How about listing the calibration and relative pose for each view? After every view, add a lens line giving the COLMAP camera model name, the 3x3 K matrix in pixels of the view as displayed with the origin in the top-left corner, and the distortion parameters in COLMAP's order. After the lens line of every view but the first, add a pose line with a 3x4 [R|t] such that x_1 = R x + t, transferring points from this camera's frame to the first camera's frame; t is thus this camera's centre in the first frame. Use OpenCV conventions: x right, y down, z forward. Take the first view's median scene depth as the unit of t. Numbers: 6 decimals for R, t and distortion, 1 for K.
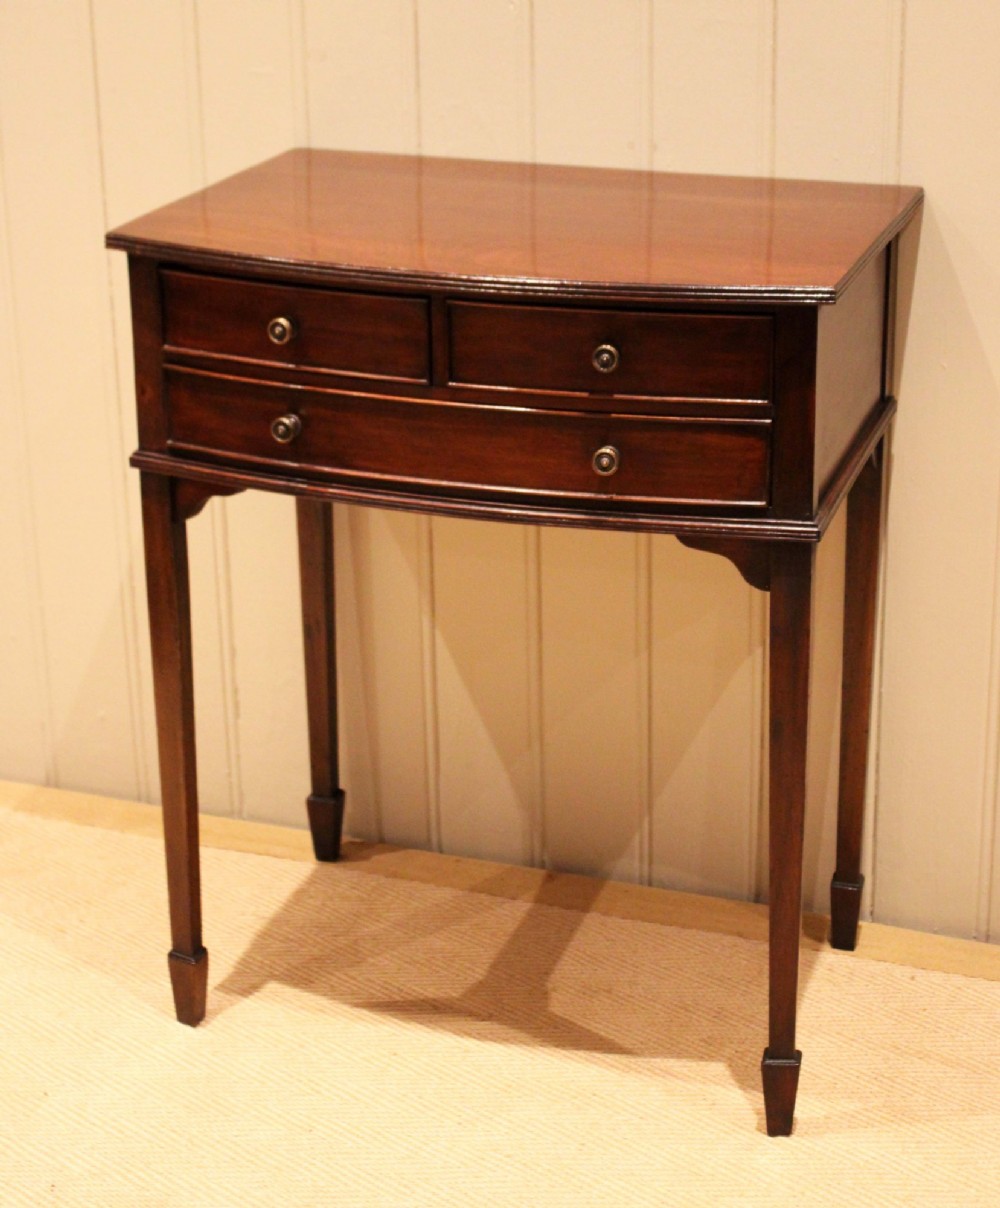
lens RADIAL K [[2317.1, 0, 479.7], [0, 2317.1, 561.9], [0, 0, 1]] dist [0.003464, 0.000000]
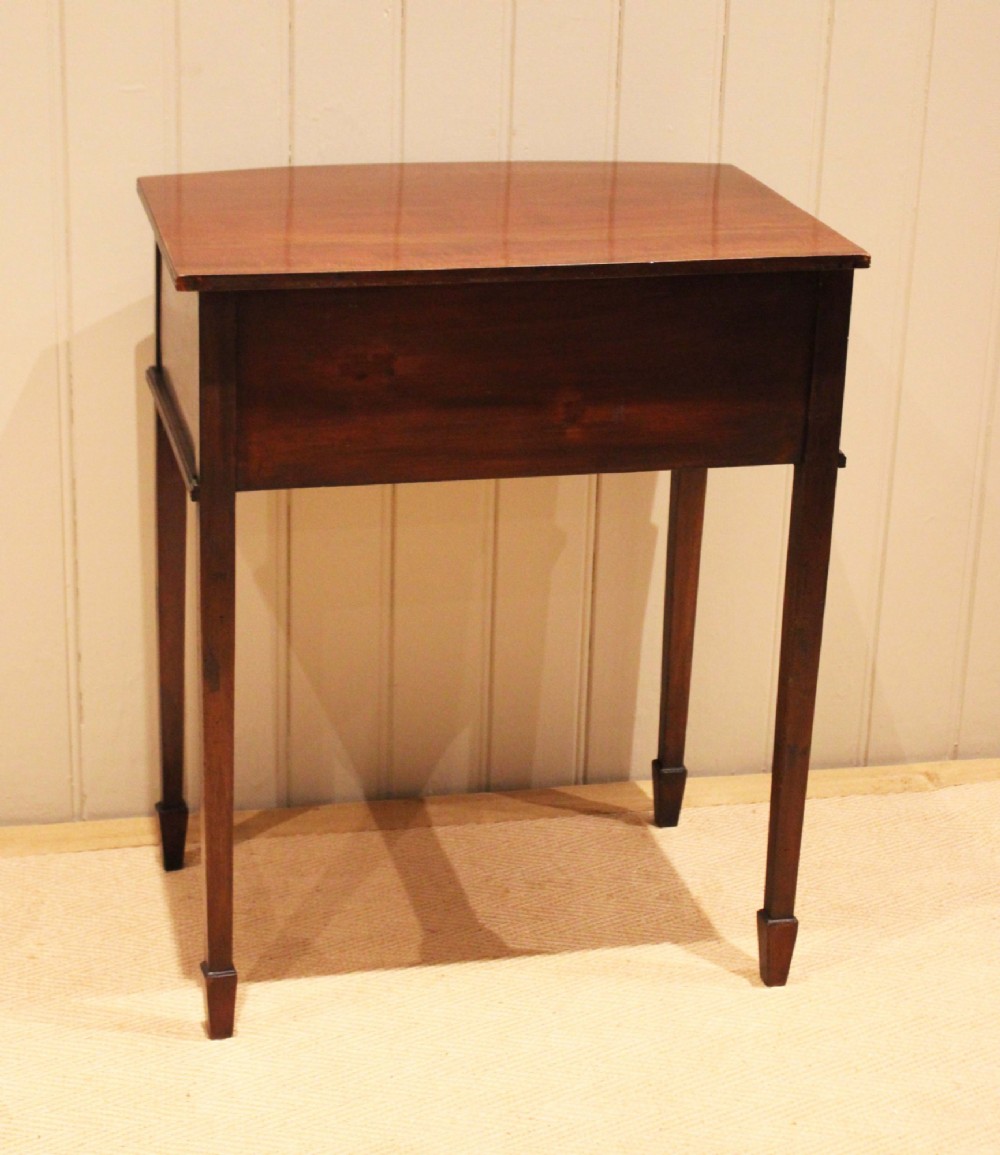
lens RADIAL K [[2337.1, 0, 377.0], [0, 2337.1, 511.3], [0, 0, 1]] dist [-0.030869, 0.000000]
pose [[0.863148, -0.156697, 0.480023, -0.552485], [0.157441, 0.986758, 0.039013, -0.050935], [-0.479779, 0.041901, 0.876388, 0.041781]]
